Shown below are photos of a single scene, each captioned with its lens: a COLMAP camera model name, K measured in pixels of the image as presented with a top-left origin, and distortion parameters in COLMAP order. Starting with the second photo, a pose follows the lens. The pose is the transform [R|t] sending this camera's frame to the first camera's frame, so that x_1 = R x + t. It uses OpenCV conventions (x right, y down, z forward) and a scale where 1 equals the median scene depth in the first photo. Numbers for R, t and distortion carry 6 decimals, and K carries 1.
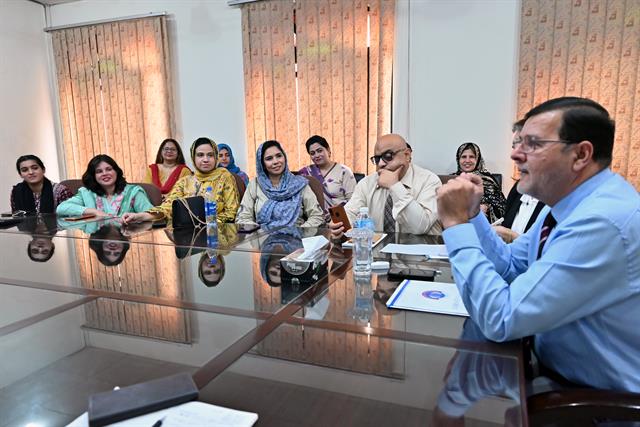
lens RADIAL K [[433.1, 0, 324.5], [0, 433.1, 219.6], [0, 0, 1]] dist [0.008043, 0.006108]
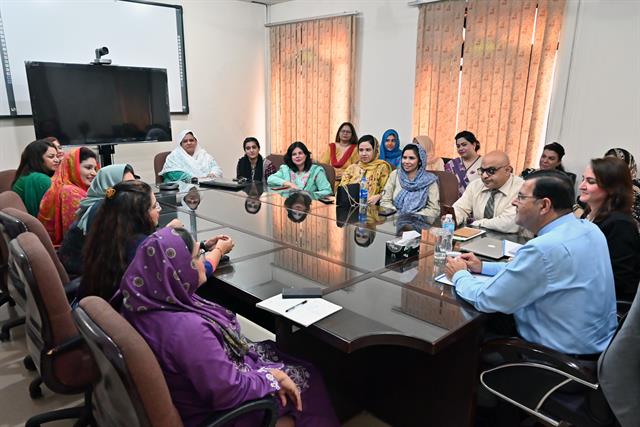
lens RADIAL K [[433.1, 0, 322.6], [0, 433.1, 214.2], [0, 0, 1]] dist [0.008043, 0.006108]
pose [[0.916338, 0.118296, -0.382532, 0.083542], [-0.092502, 0.992060, 0.085205, -0.035978], [0.389574, -0.042692, 0.920005, -0.177976]]
